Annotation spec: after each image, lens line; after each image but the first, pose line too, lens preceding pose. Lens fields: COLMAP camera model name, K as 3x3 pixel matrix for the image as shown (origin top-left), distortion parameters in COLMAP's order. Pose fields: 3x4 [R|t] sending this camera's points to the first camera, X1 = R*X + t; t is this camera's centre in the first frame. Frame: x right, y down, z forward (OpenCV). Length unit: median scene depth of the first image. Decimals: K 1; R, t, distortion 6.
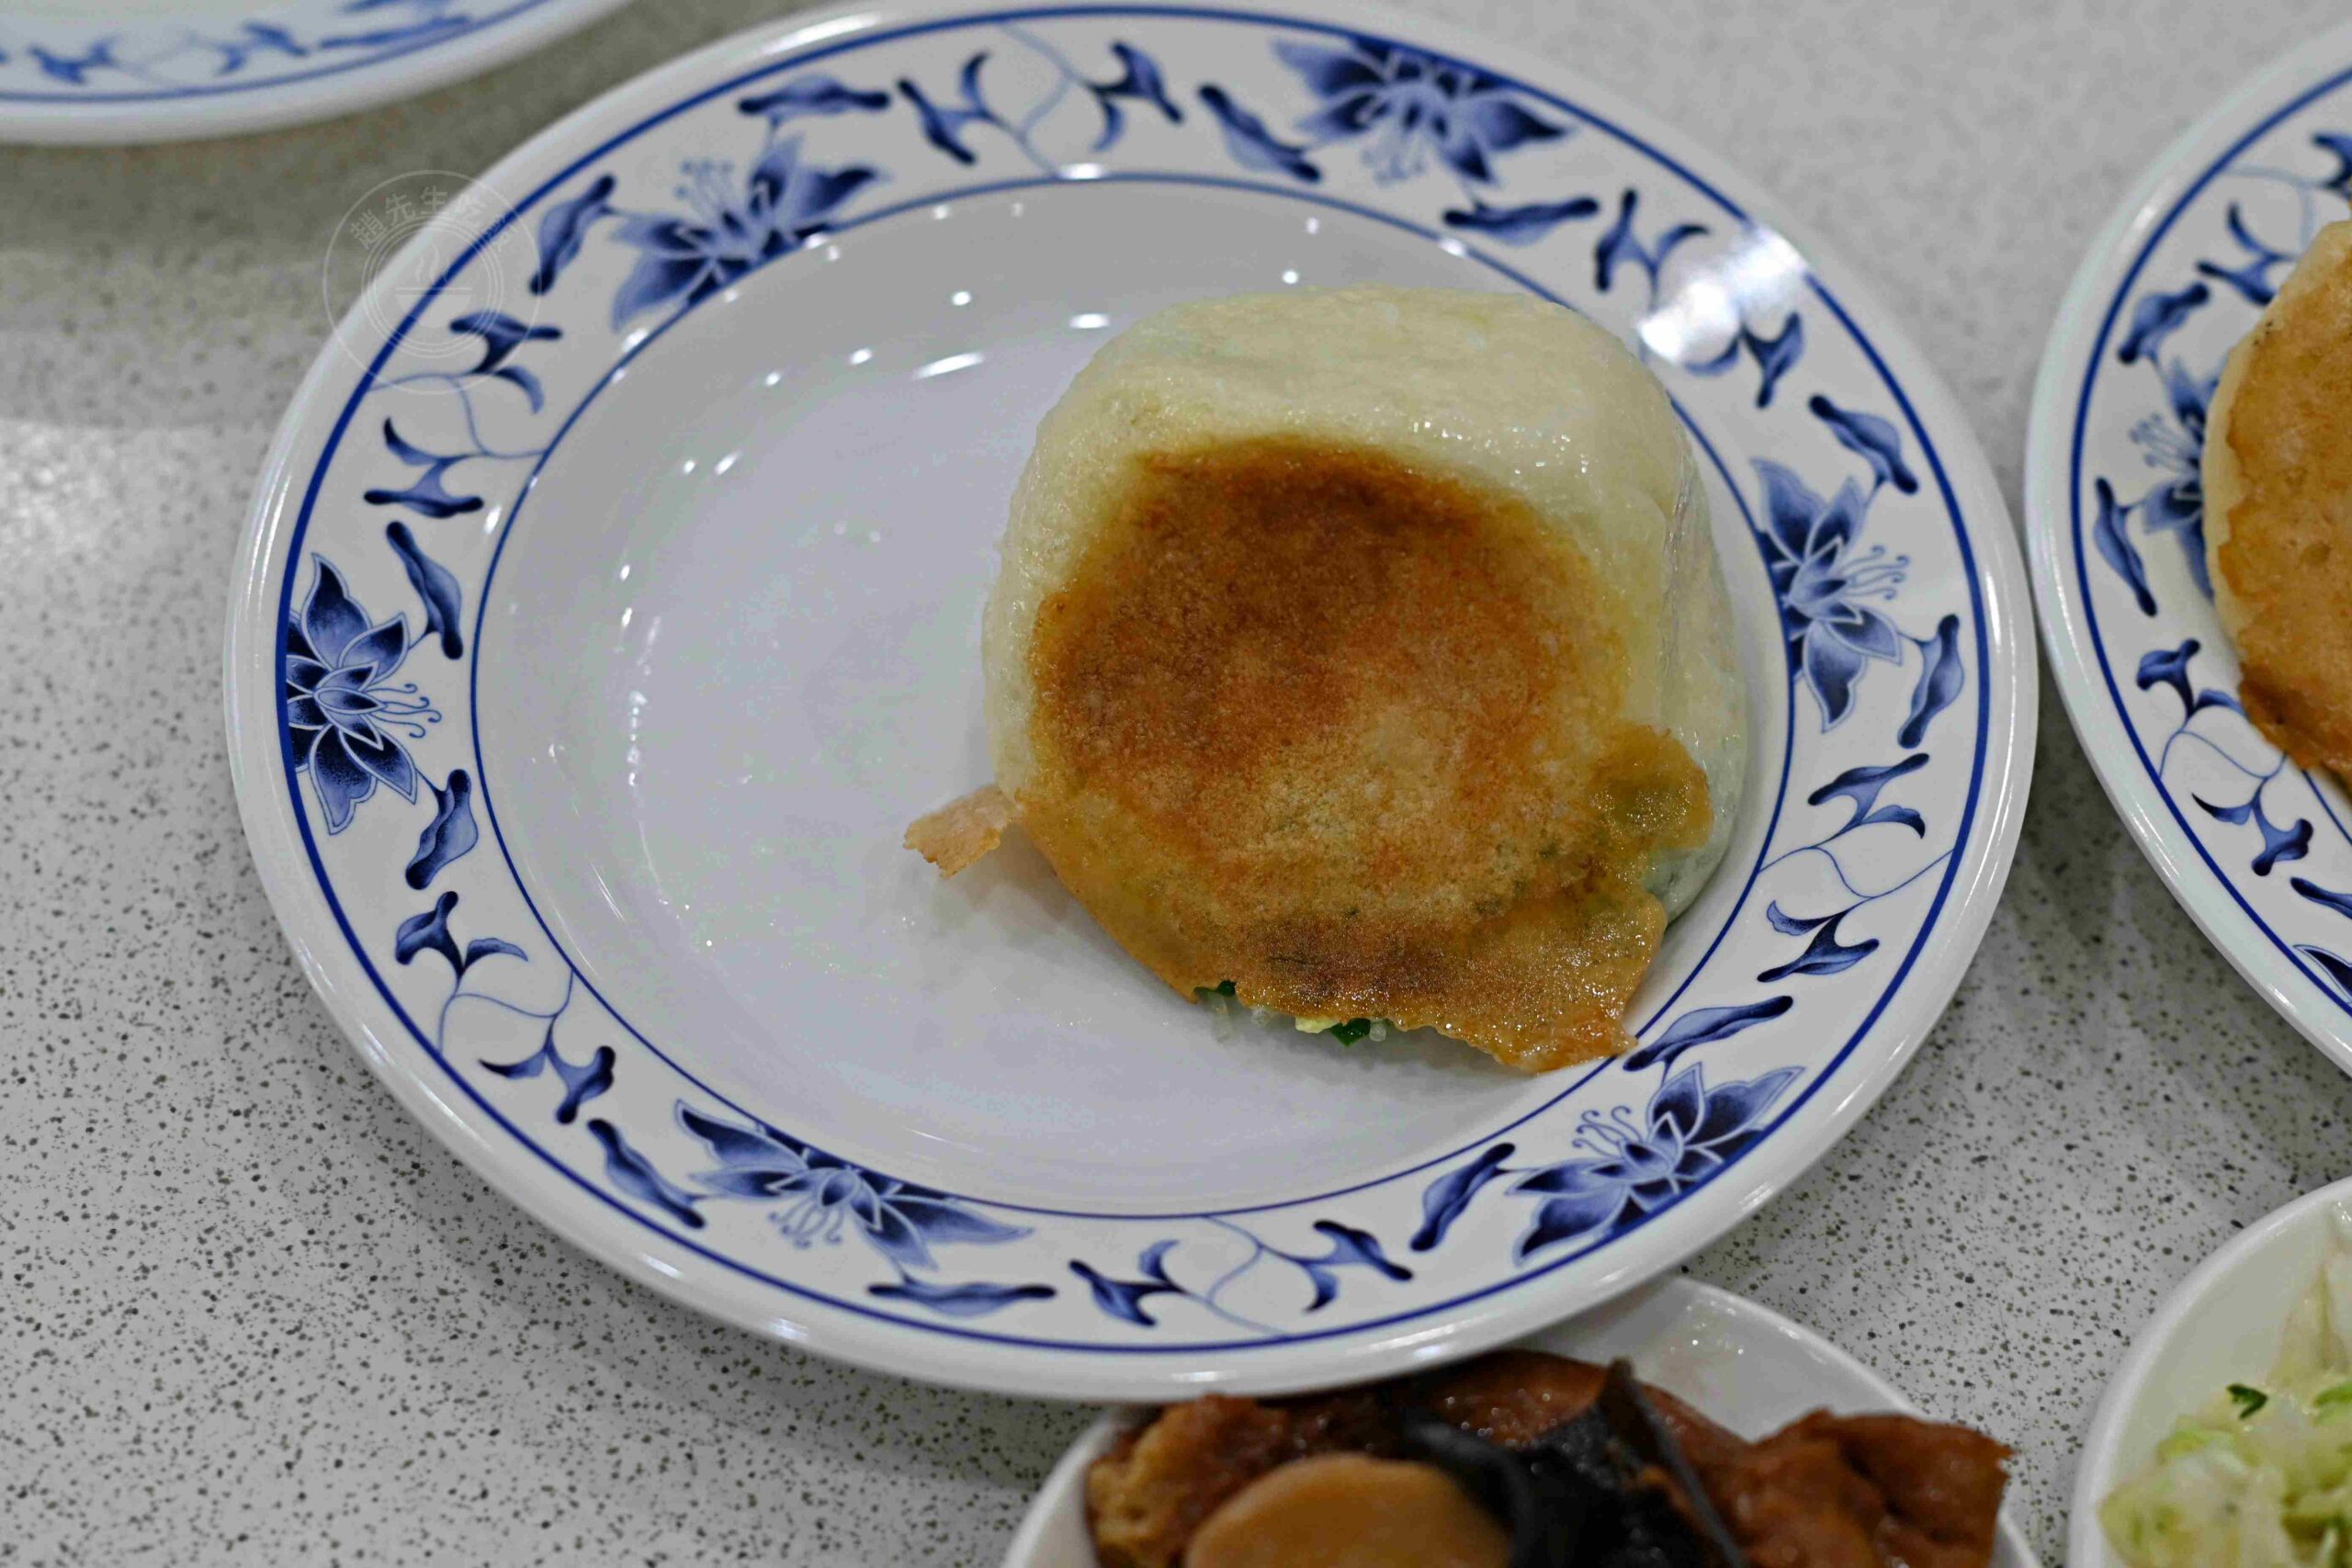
lens RADIAL K [[4991.2, 0, 1176.0], [0, 4991.2, 784.0], [0, 0, 1]] dist [-0.005079, -0.043749]
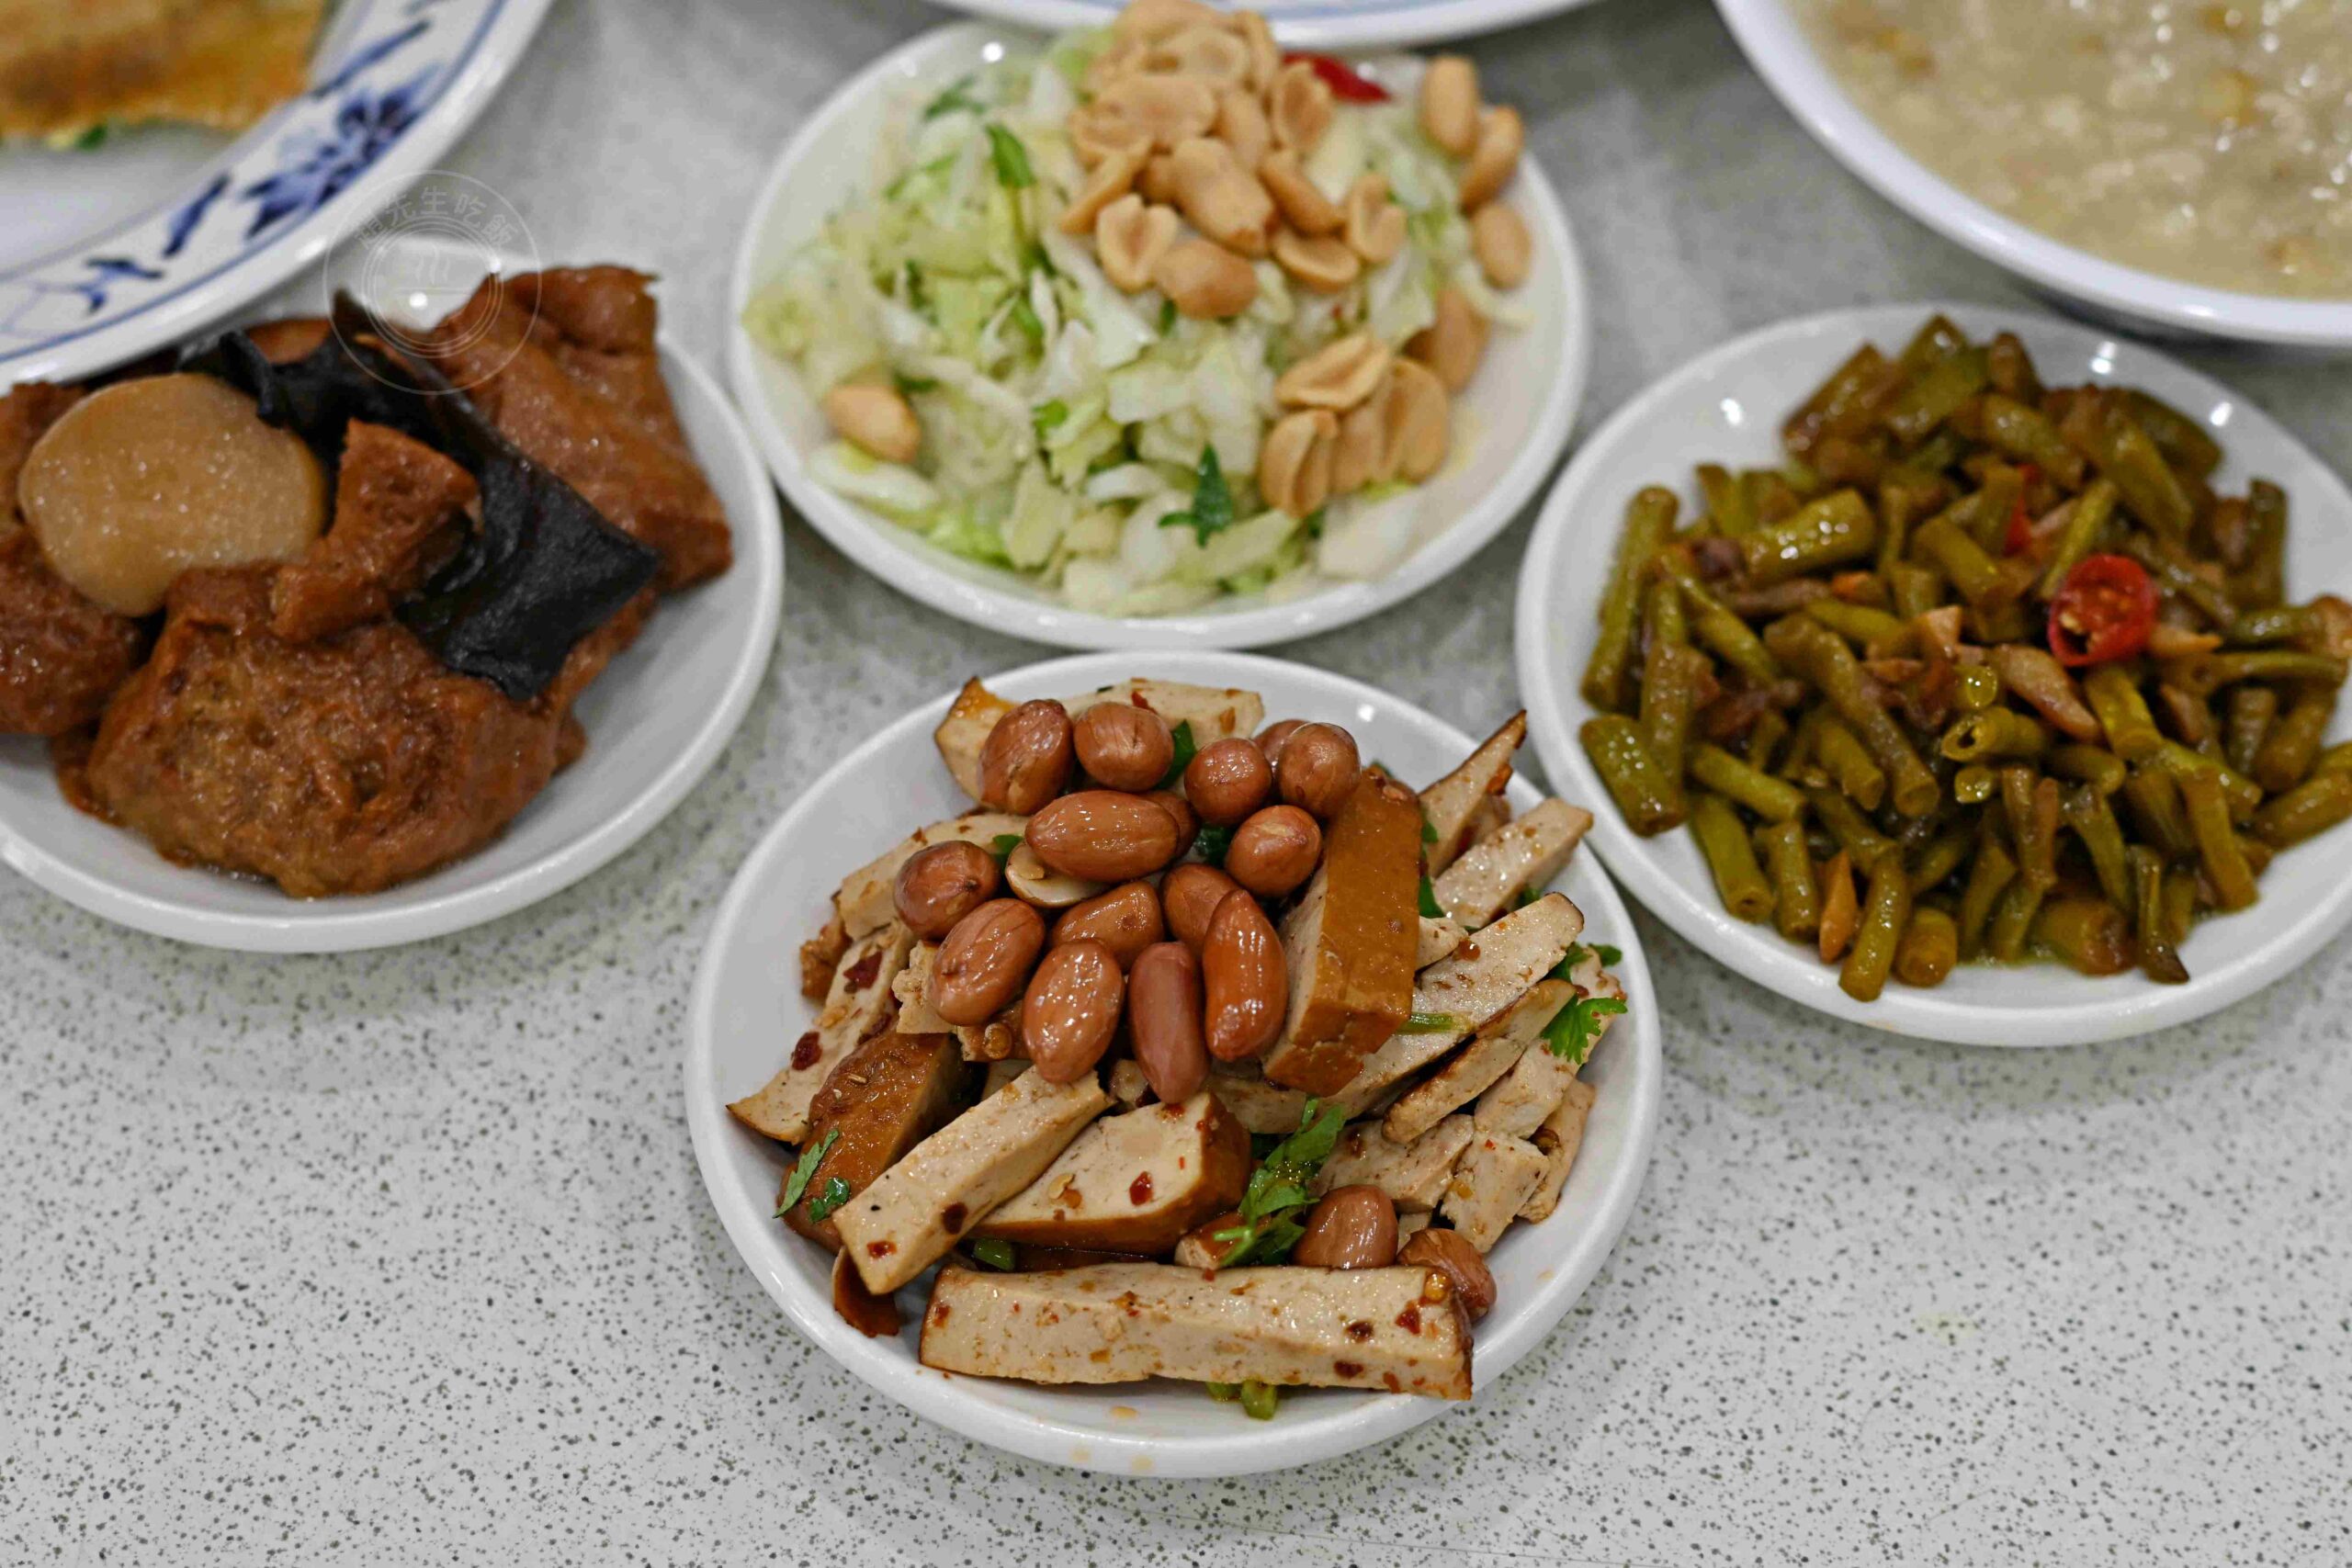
lens RADIAL K [[4991.2, 0, 1176.0], [0, 4991.2, 784.0], [0, 0, 1]] dist [-0.005079, -0.043749]
pose [[0.956674, -0.244765, 0.157689, 0.055747], [0.241563, 0.969582, 0.039463, 0.212566], [-0.162552, 0.000339, 0.986700, -0.240943]]
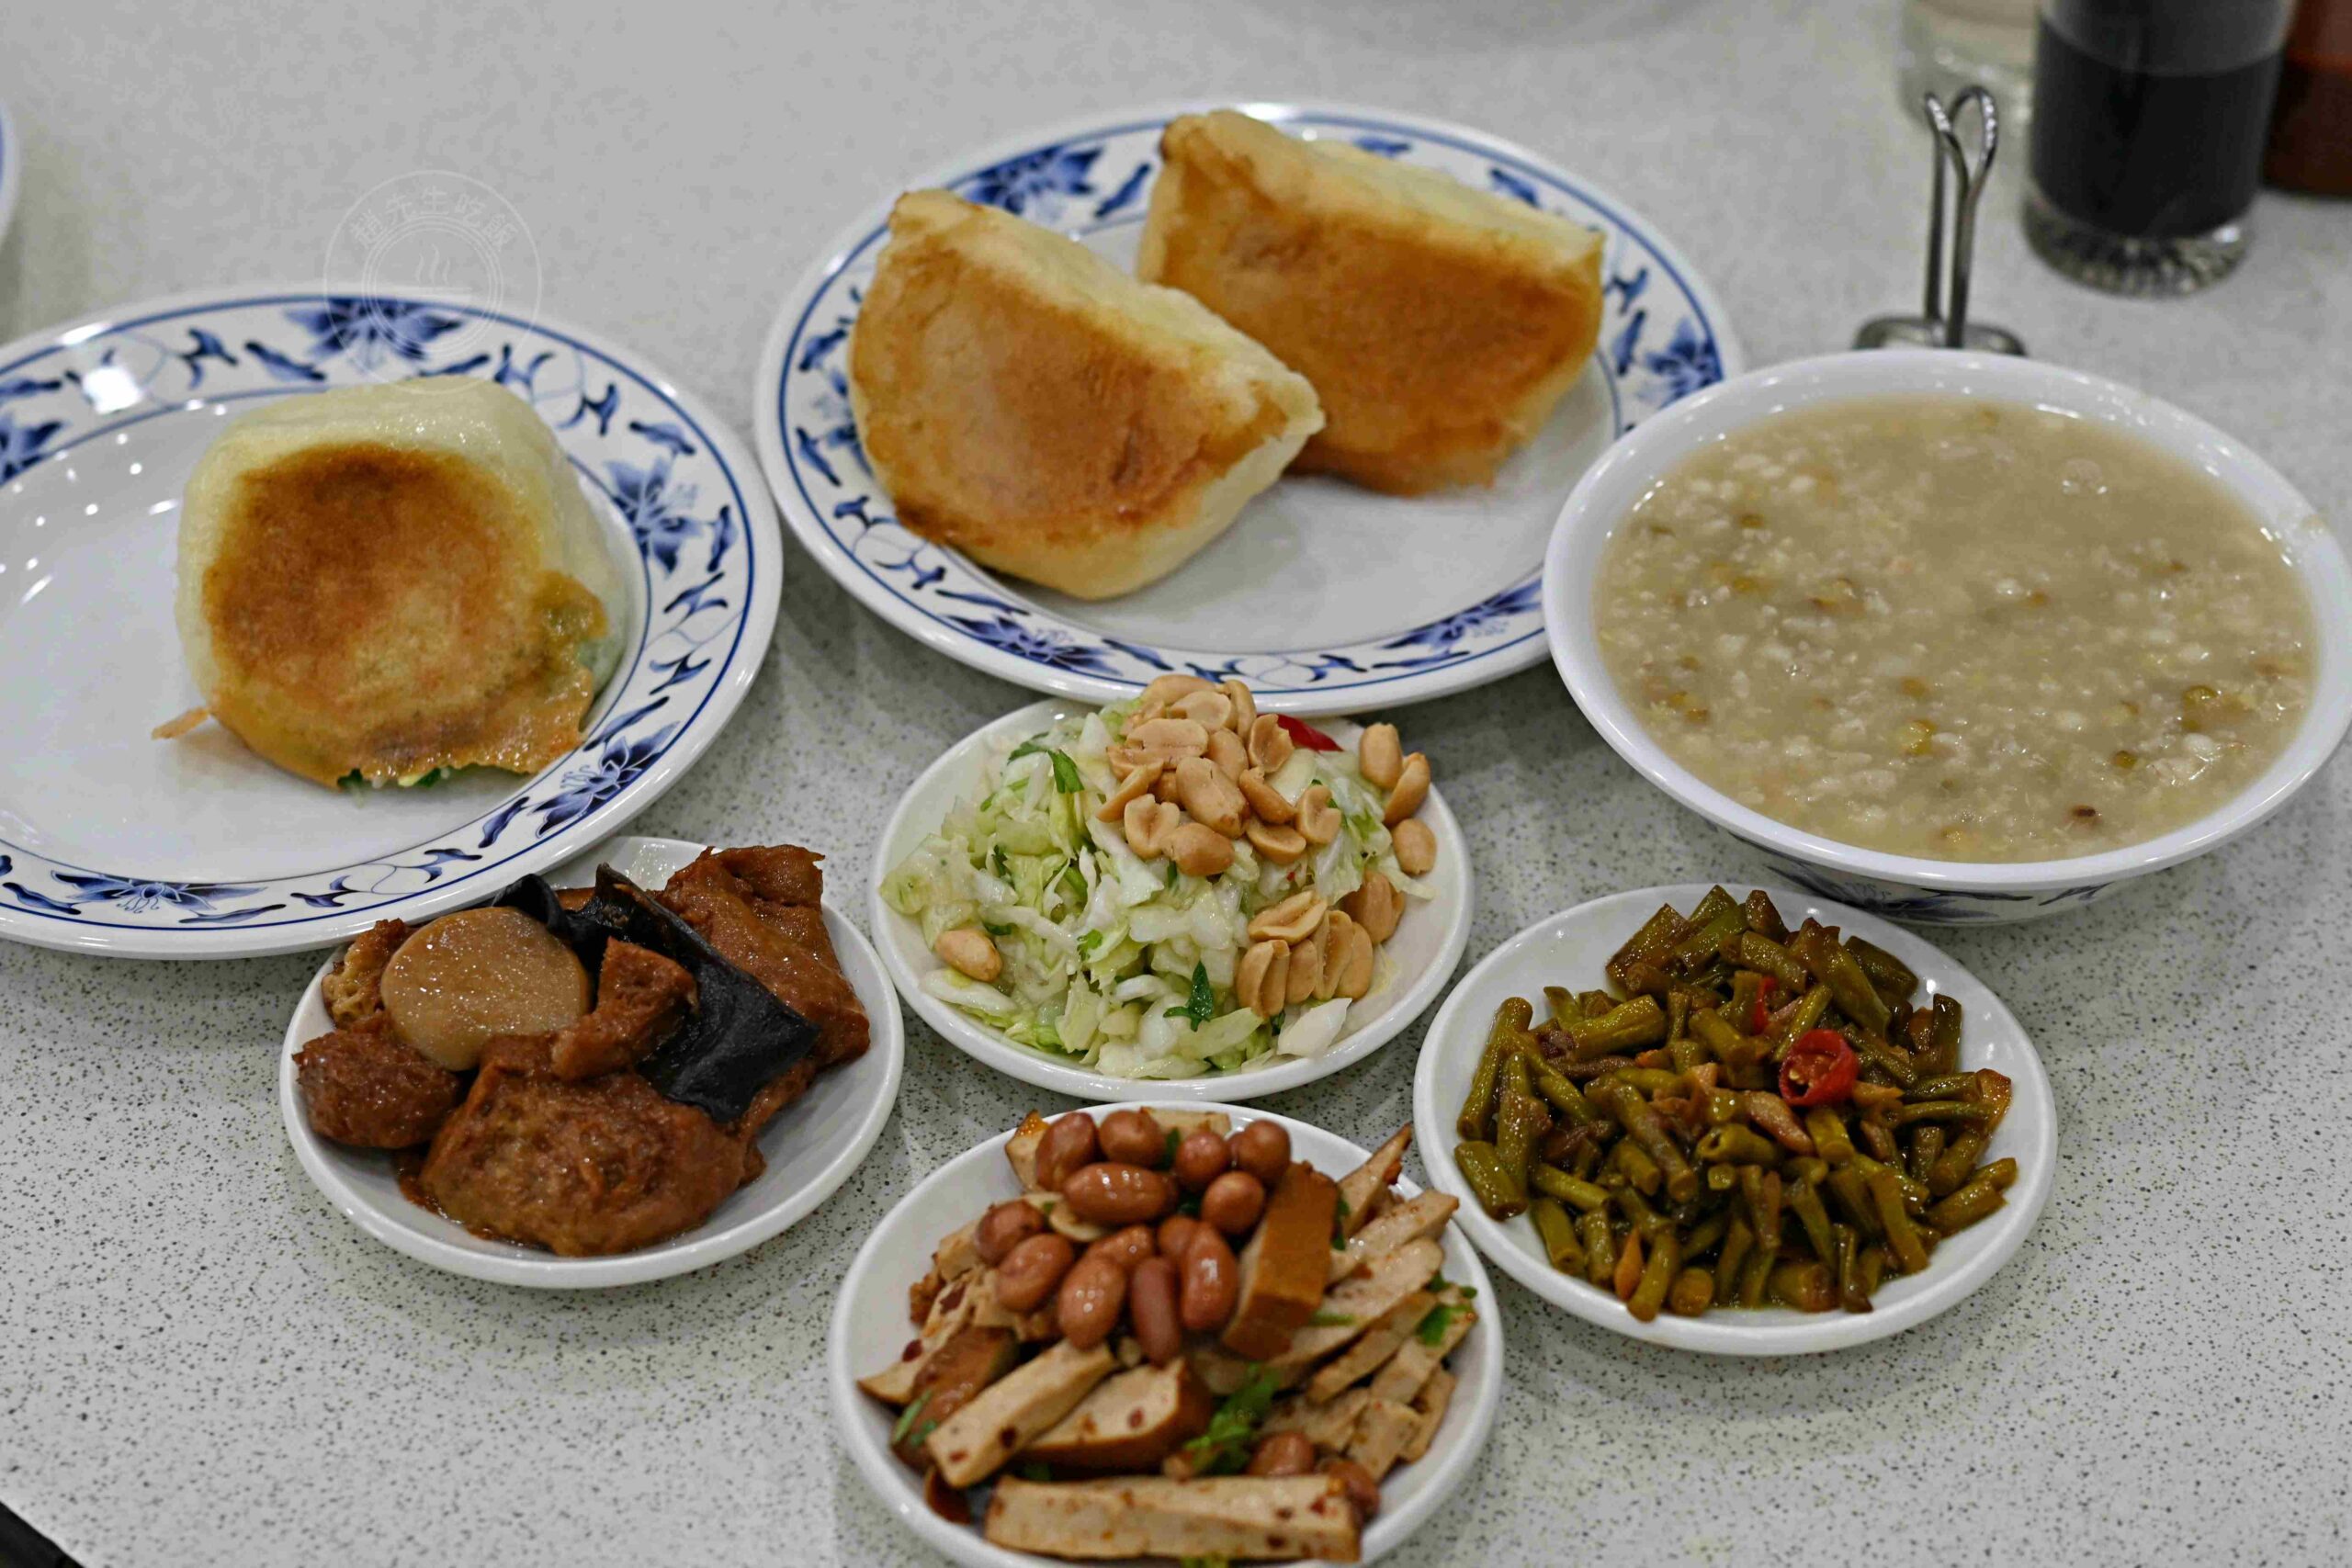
lens RADIAL K [[4991.2, 0, 1176.0], [0, 4991.2, 784.0], [0, 0, 1]] dist [-0.005079, -0.043749]
pose [[0.963279, -0.206103, 0.172091, -0.014078], [0.235625, 0.956188, -0.173739, 0.403884], [-0.128743, 0.207908, 0.969639, -0.704266]]
